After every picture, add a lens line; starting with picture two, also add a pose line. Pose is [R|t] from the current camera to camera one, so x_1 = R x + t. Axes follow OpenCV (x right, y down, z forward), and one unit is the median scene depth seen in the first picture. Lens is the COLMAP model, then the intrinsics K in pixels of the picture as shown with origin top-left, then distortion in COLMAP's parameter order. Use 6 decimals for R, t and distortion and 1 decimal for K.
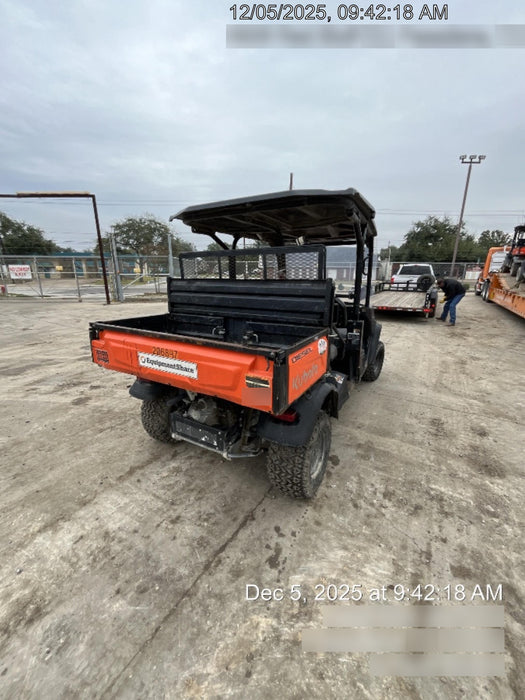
lens RADIAL K [[285.8, 0, 263.8], [0, 285.8, 348.7], [0, 0, 1]] dist [-0.000679, -0.001041]
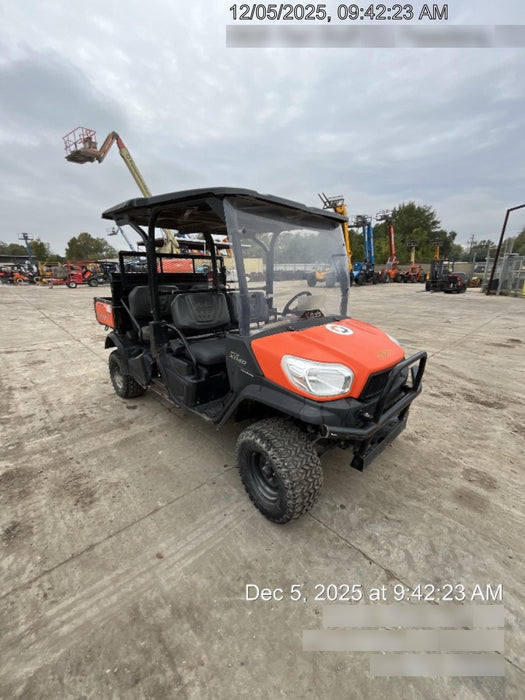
lens RADIAL K [[283.2, 0, 263.1], [0, 283.2, 350.8], [0, 0, 1]] dist [-0.004818, -0.000155]
pose [[-0.259117, 0.261473, -0.929779, 1.667662], [-0.252526, 0.910832, 0.326521, -0.594386], [0.932249, 0.319400, -0.169984, 2.274232]]
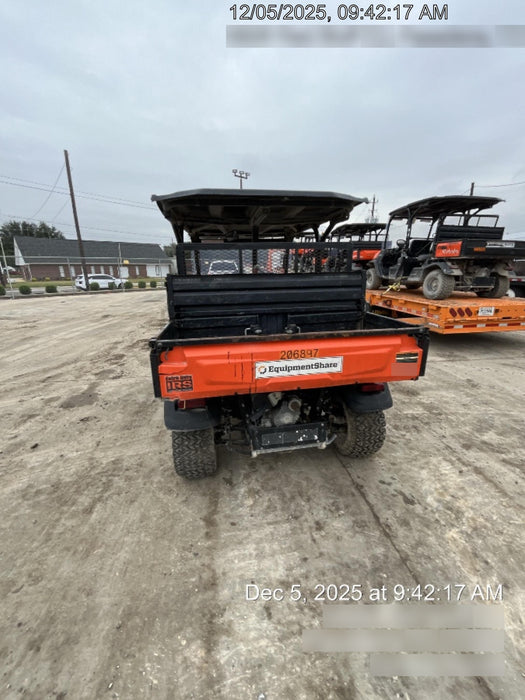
lens RADIAL K [[285.8, 0, 263.8], [0, 285.8, 348.7], [0, 0, 1]] dist [-0.000679, -0.001041]
pose [[0.764051, -0.184670, 0.618161, -0.927007], [0.178774, 0.981240, 0.072170, -0.083282], [-0.619892, 0.055370, 0.782732, 0.333877]]
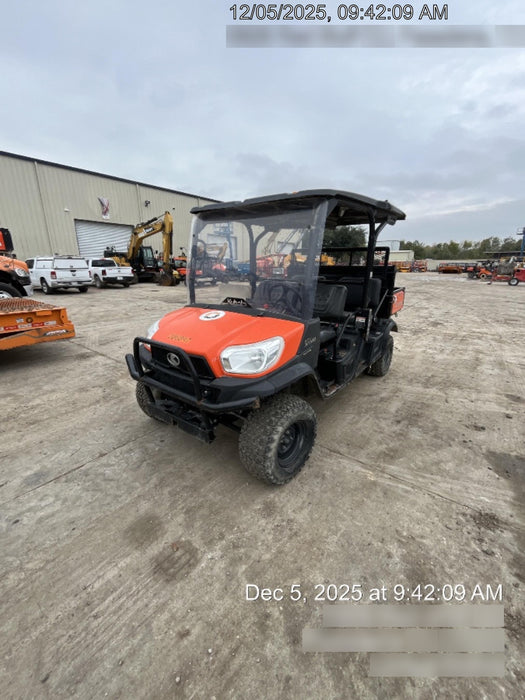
lens RADIAL K [[284.7, 0, 263.5], [0, 284.7, 349.9], [0, 0, 1]] dist [-0.004893, -0.000266]
pose [[-0.994263, -0.032902, 0.101781, 0.191016], [0.025069, 0.853347, 0.520741, -0.880493], [-0.103987, 0.520305, -0.847626, 3.416157]]
